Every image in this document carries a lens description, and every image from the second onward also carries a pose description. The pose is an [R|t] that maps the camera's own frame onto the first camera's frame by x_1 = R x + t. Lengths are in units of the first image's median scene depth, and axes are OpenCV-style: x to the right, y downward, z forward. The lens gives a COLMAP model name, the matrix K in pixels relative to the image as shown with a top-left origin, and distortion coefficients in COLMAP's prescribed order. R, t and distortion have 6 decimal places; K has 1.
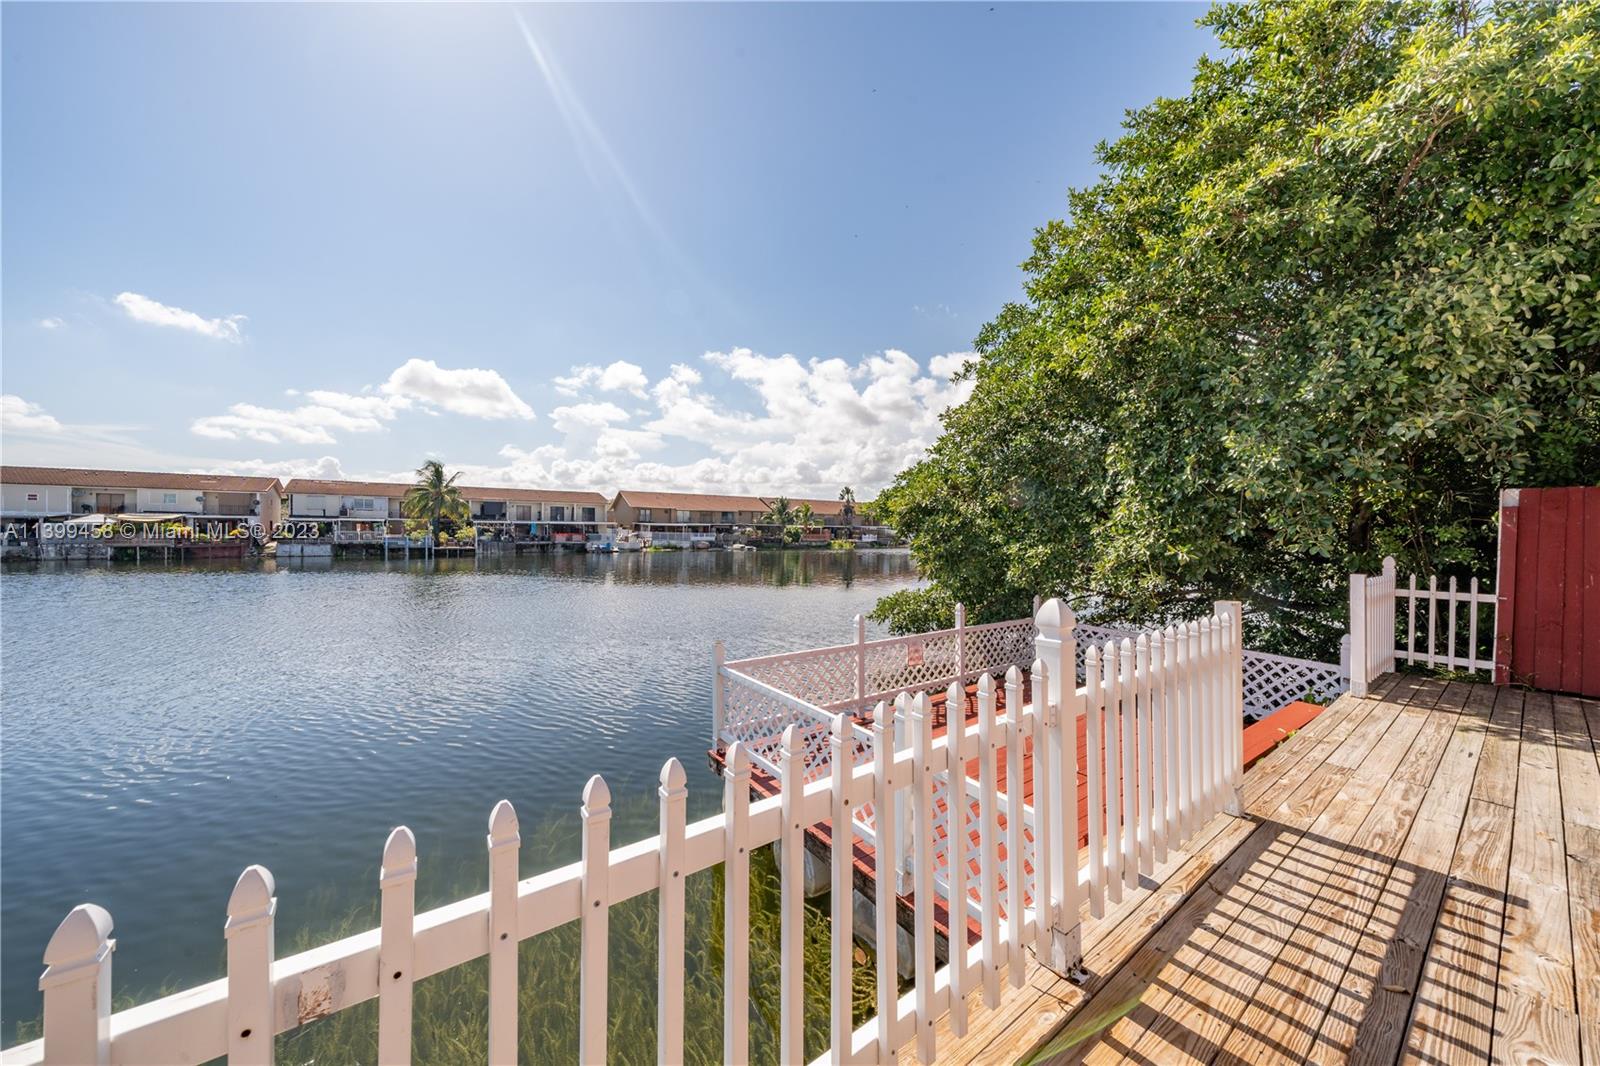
lens RADIAL K [[545.3, 0, 800.9], [0, 545.3, 535.6], [0, 0, 1]] dist [-0.006843, 0.000800]
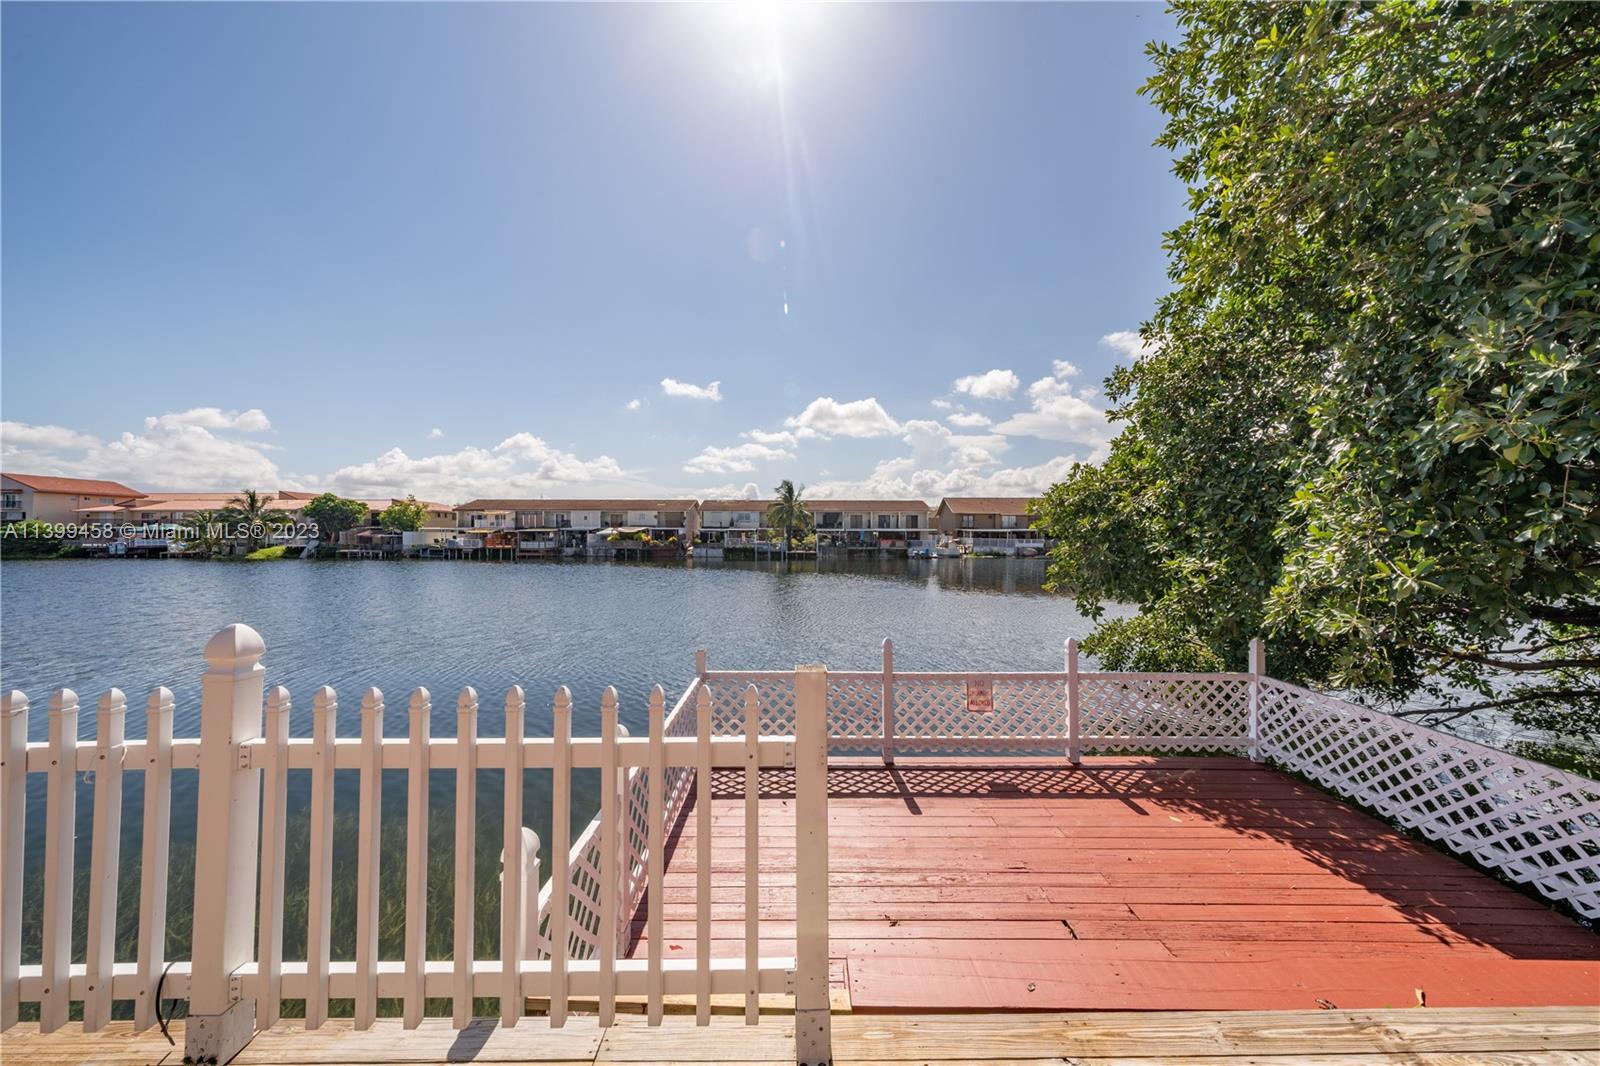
lens RADIAL K [[545.3, 0, 798.9], [0, 545.3, 536.8], [0, 0, 1]] dist [-0.006843, 0.000800]
pose [[0.808854, -0.004352, -0.587994, 0.348629], [-0.001156, 0.999959, -0.008992, 0.000152], [0.588009, 0.007953, 0.808815, 0.159352]]
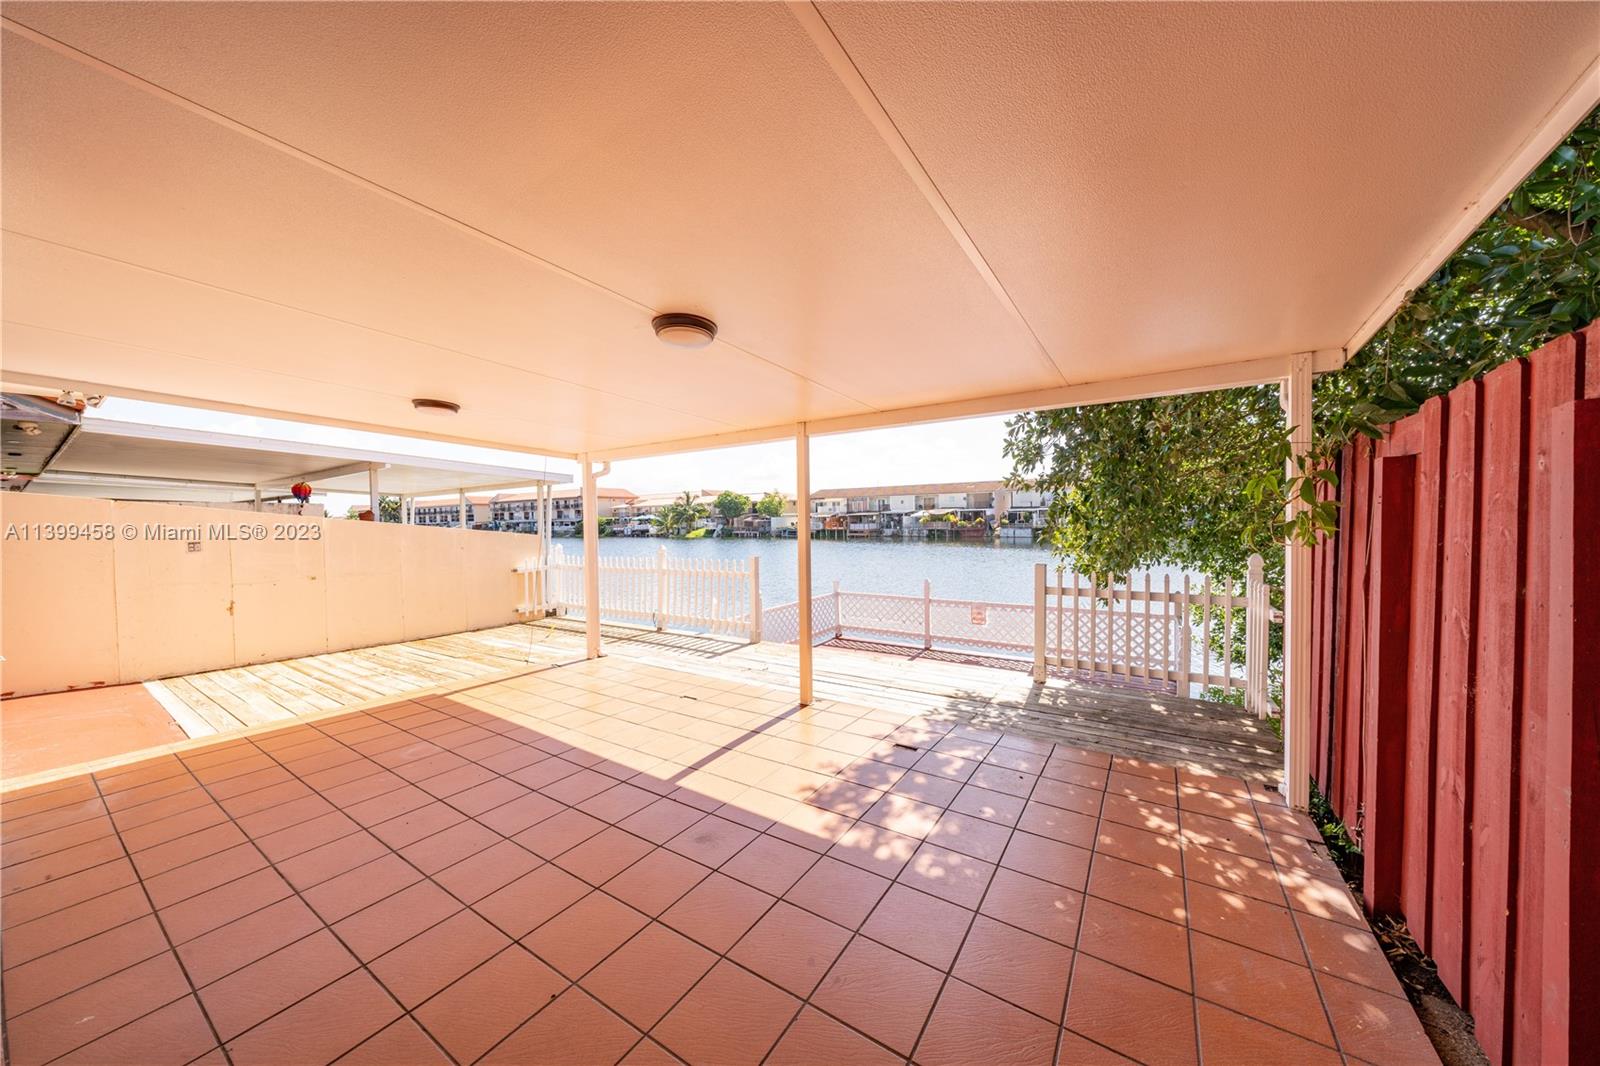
lens RADIAL K [[545.3, 0, 801.8], [0, 545.3, 536.5], [0, 0, 1]] dist [-0.006843, 0.000800]
pose [[0.346856, 0.017654, -0.937752, 0.917852], [0.011882, 0.999660, 0.023214, -0.005263], [0.937843, -0.019194, 0.346529, 0.105620]]
